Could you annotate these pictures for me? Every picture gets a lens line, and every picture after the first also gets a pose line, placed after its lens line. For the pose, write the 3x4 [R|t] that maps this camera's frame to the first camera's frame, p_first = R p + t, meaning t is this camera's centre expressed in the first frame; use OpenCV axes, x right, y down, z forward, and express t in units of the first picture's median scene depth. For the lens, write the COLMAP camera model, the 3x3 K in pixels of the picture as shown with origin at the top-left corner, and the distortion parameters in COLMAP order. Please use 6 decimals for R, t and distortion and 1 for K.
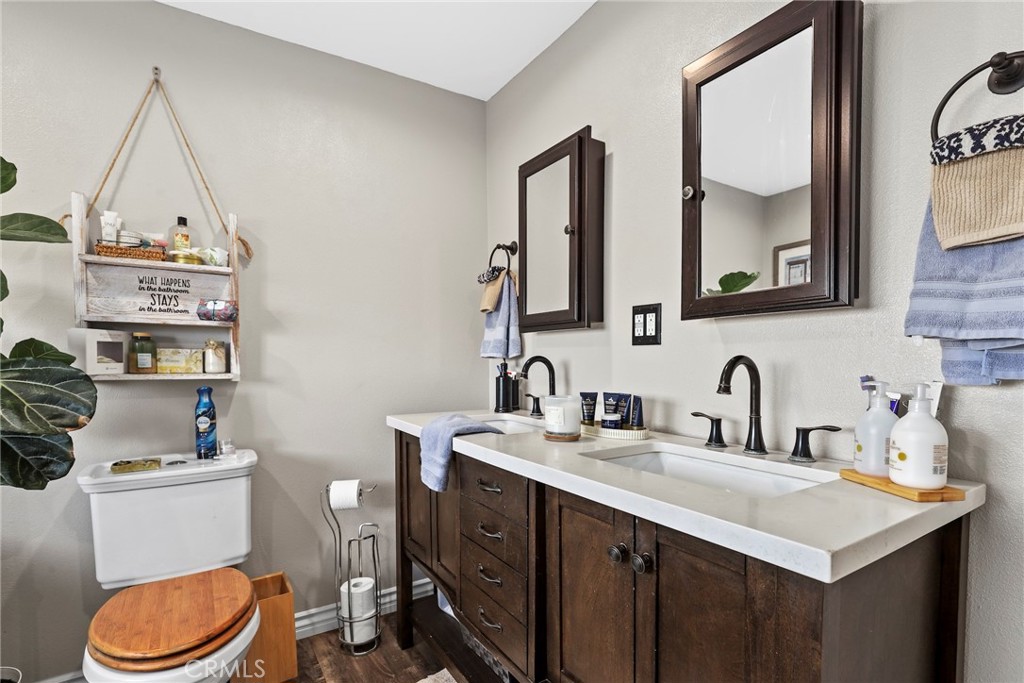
lens RADIAL K [[483.8, 0, 511.0], [0, 483.8, 377.9], [0, 0, 1]] dist [-0.005416, -0.000502]
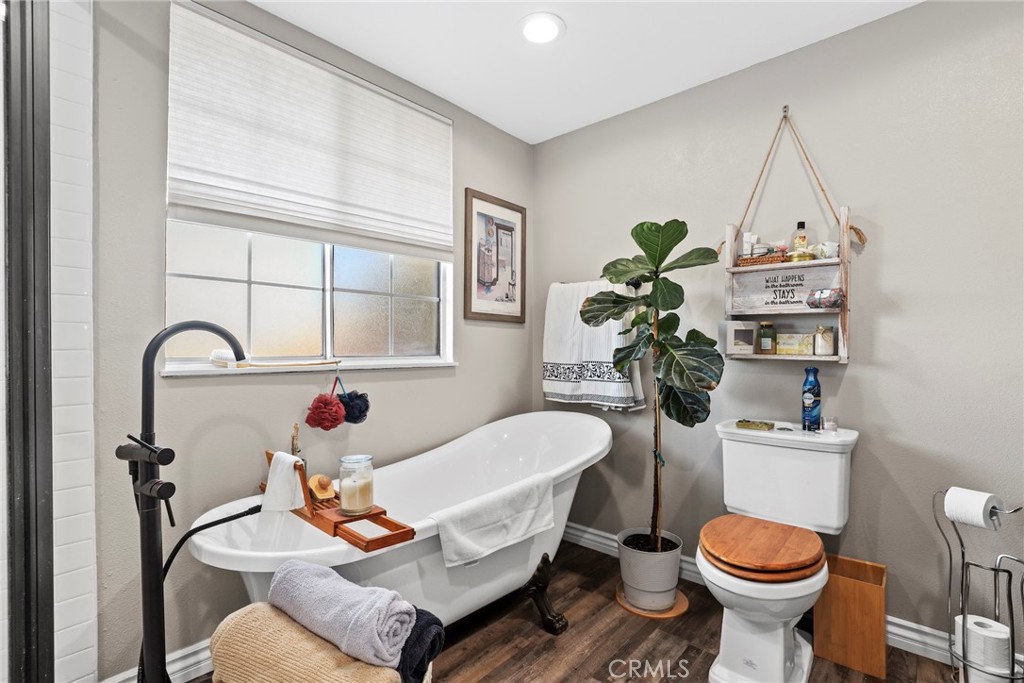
lens RADIAL K [[476.8, 0, 512.0], [0, 476.8, 341.5], [0, 0, 1]] dist [0.002901, 0.000344]
pose [[0.271151, -0.002497, -0.962533, 0.253654], [-0.038733, 0.999158, -0.013503, 0.000920], [0.961757, 0.040943, 0.270827, 0.020267]]
